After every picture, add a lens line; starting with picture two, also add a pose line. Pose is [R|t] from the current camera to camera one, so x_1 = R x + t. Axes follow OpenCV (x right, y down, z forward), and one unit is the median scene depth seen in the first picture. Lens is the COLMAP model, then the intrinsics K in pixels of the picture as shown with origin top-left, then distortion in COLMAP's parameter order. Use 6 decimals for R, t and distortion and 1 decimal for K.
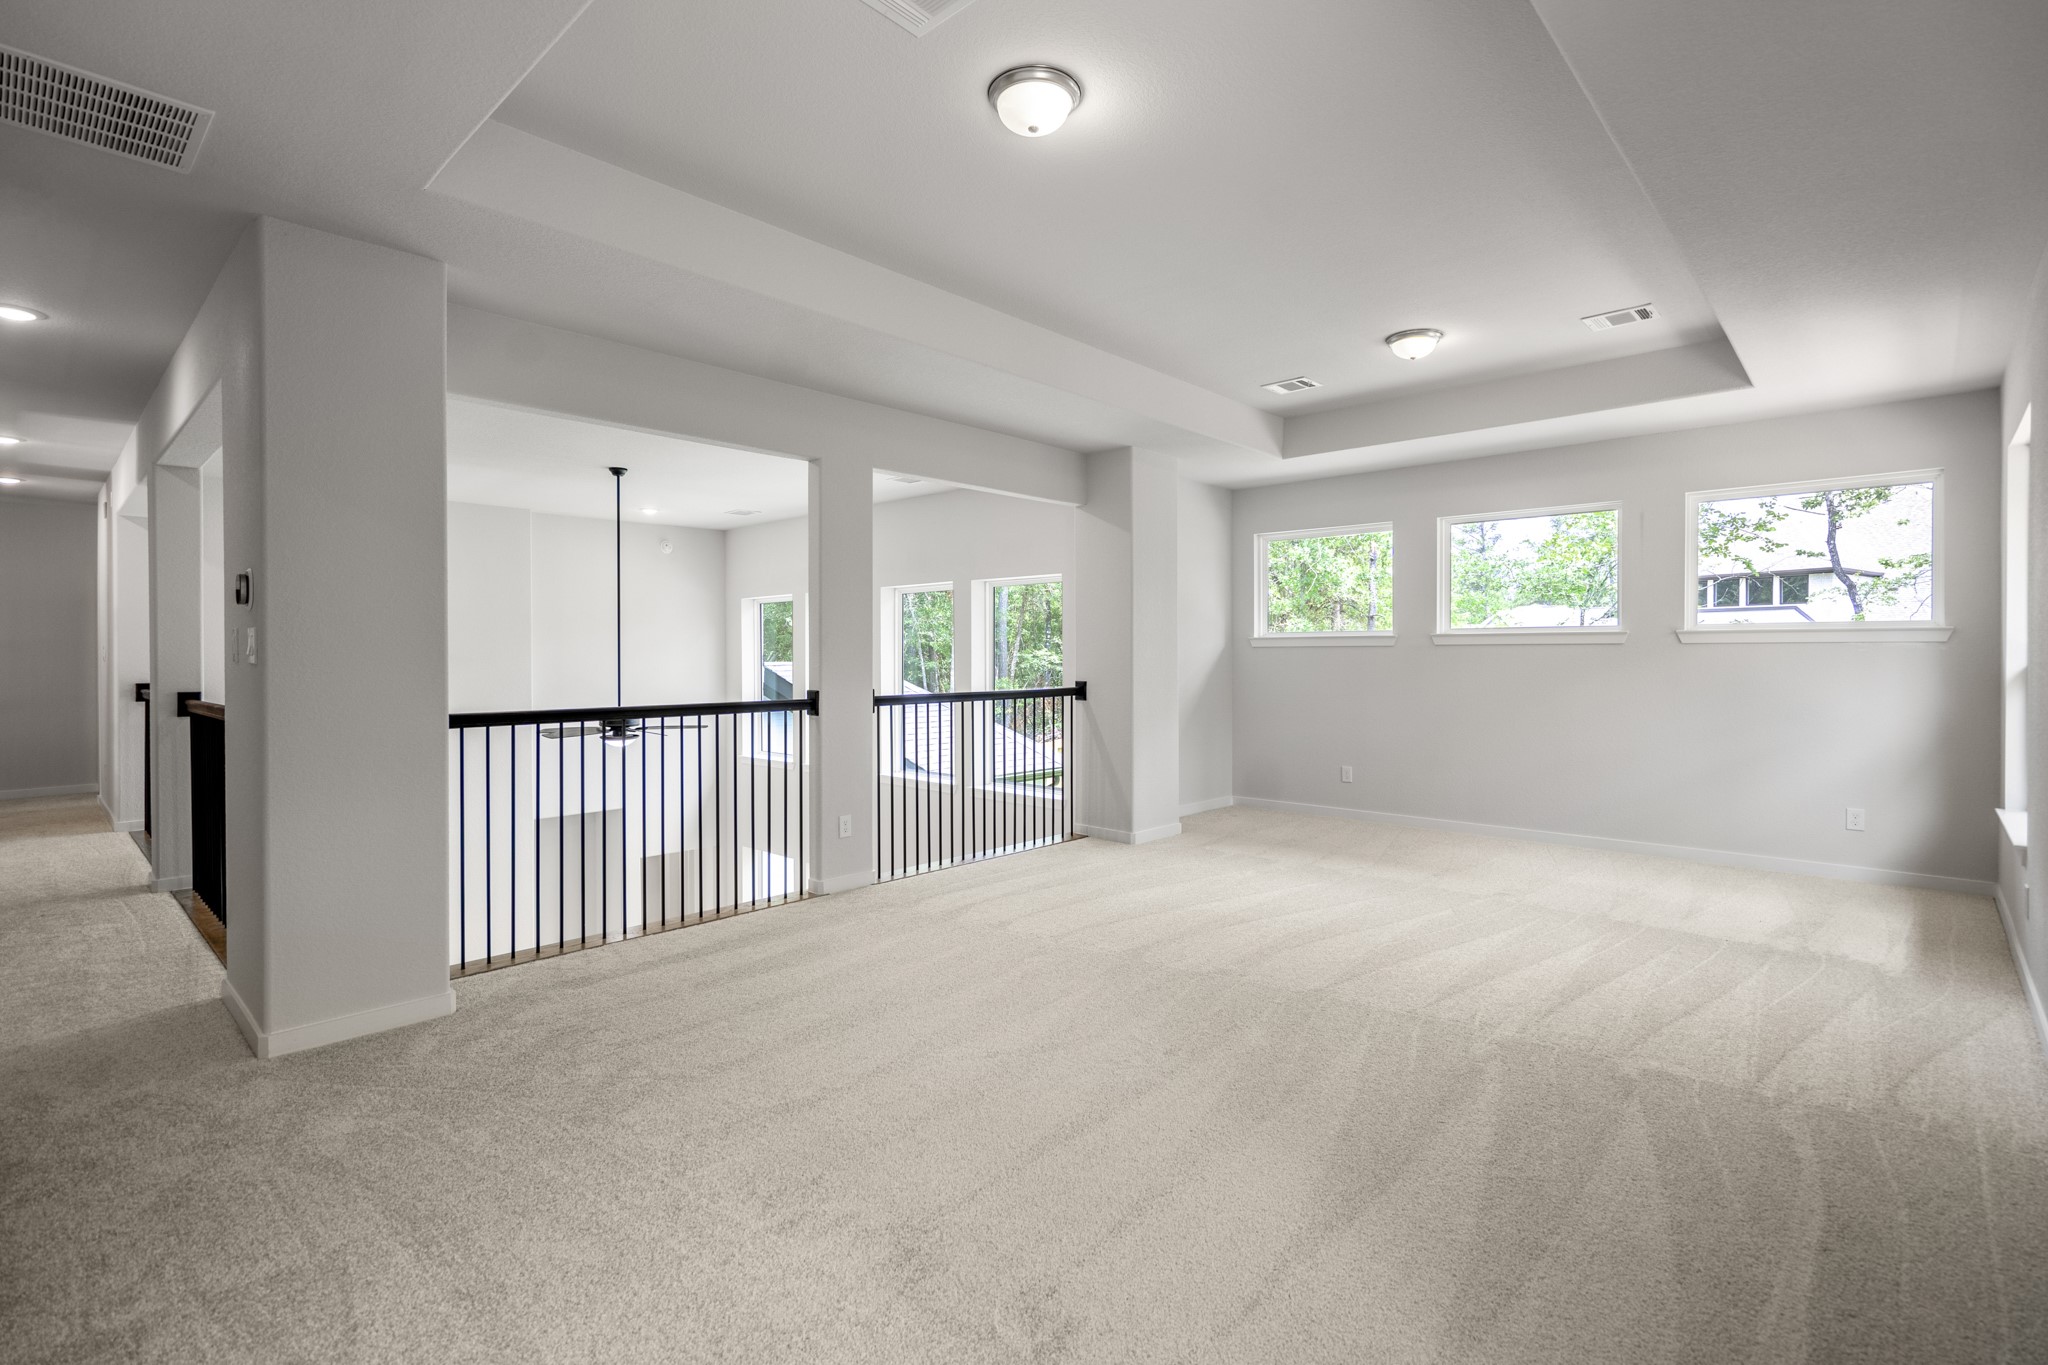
lens RADIAL K [[943.7, 0, 1021.5], [0, 943.7, 674.4], [0, 0, 1]] dist [0.001891, -0.000703]
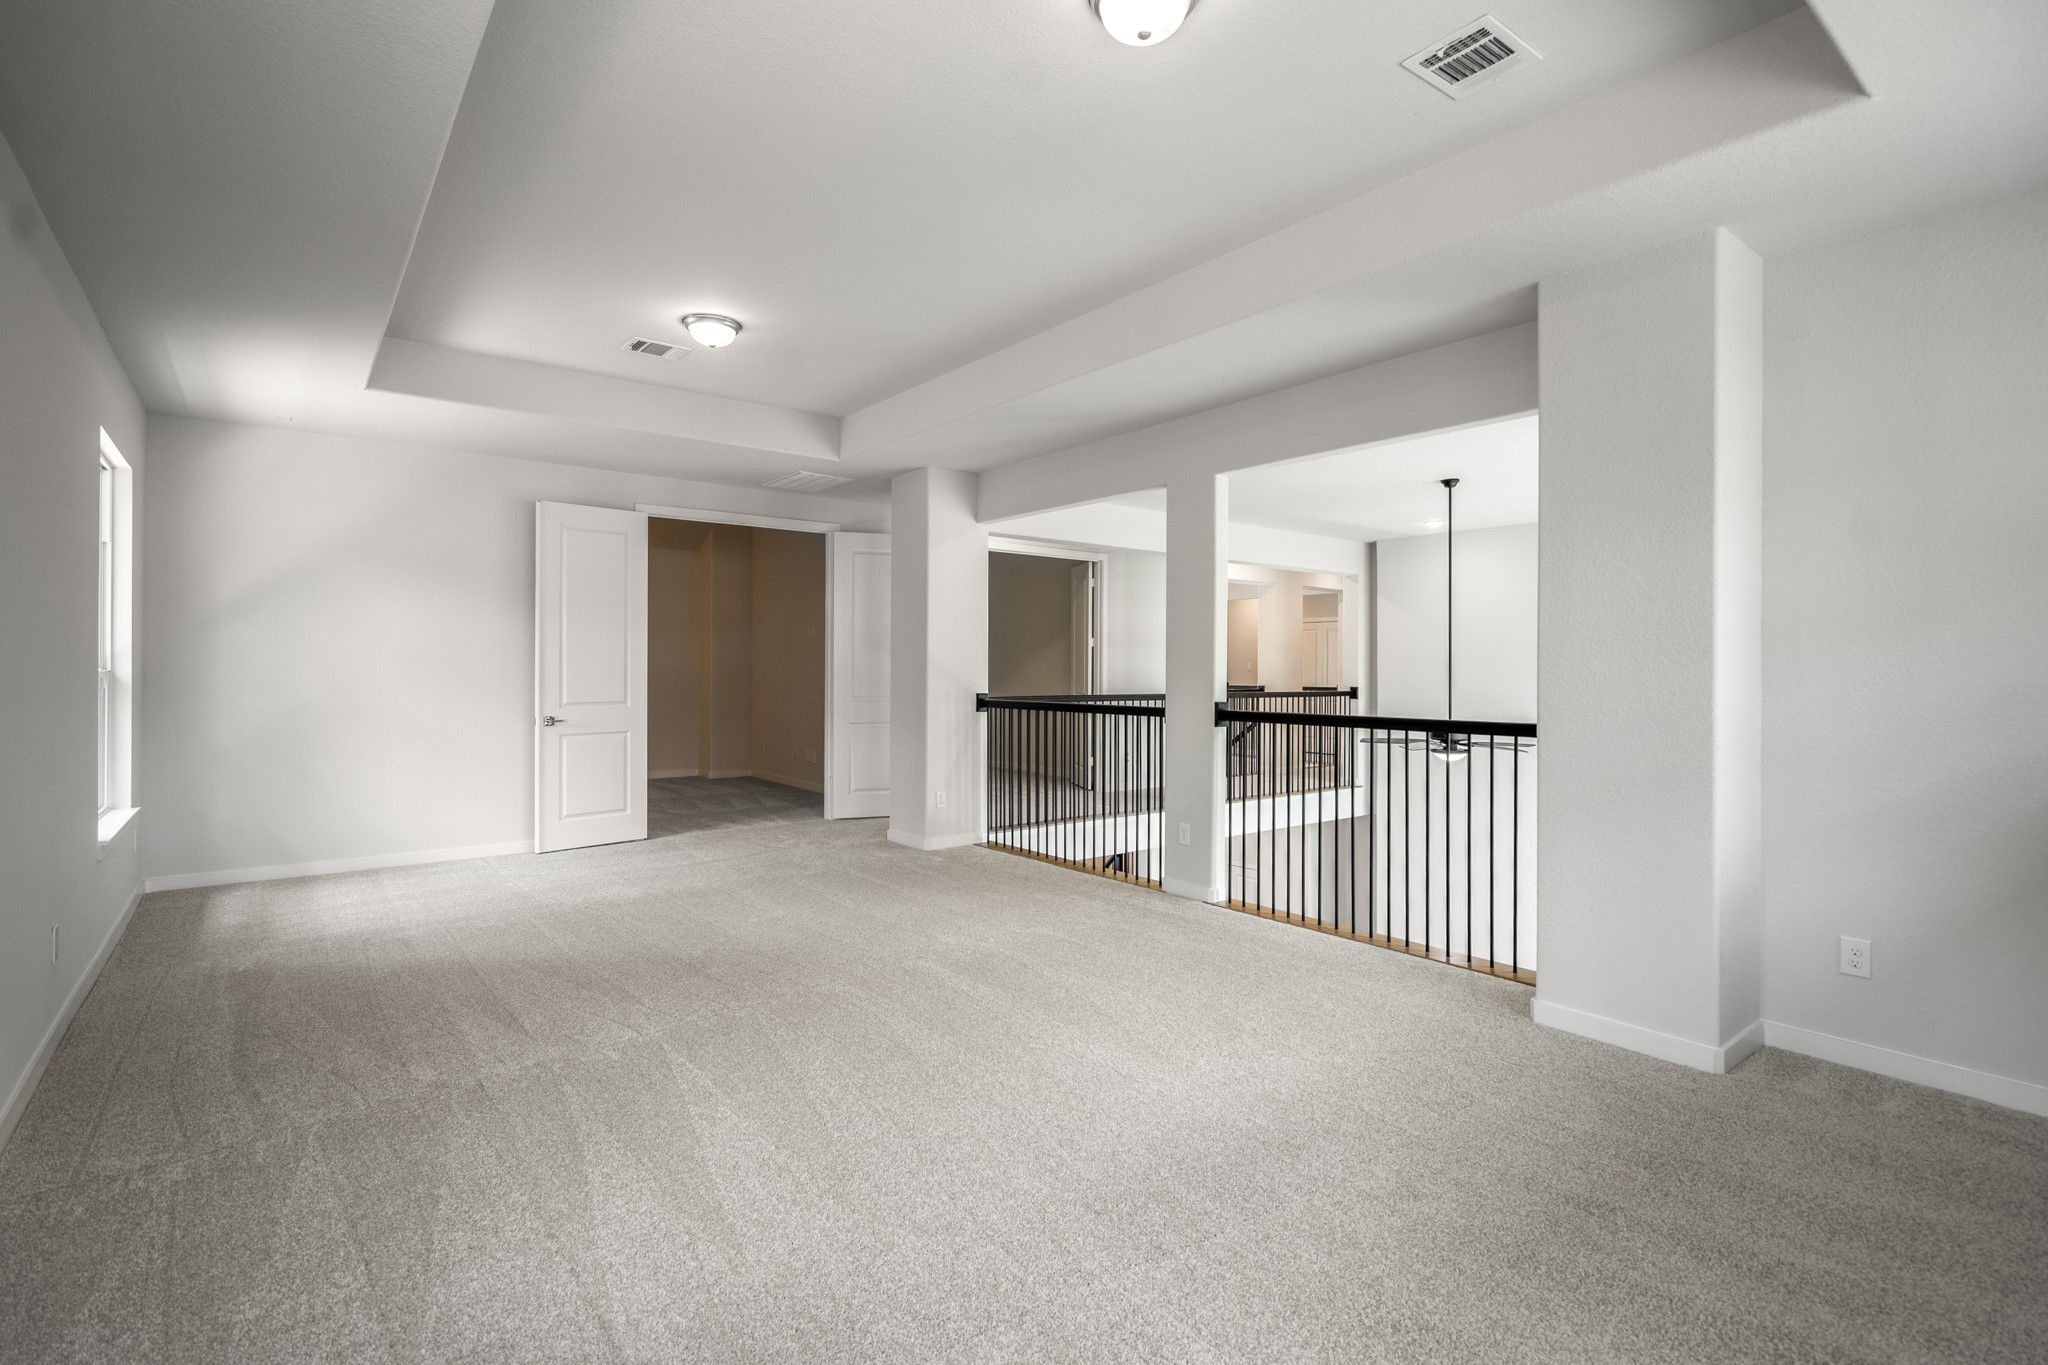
lens RADIAL K [[943.7, 0, 1021.5], [0, 943.7, 674.4], [0, 0, 1]] dist [0.001891, -0.000703]
pose [[-0.135441, 0.006250, -0.990766, 0.621221], [-0.019055, 0.999779, 0.008912, -0.013933], [0.990602, 0.020086, -0.135292, 0.703619]]
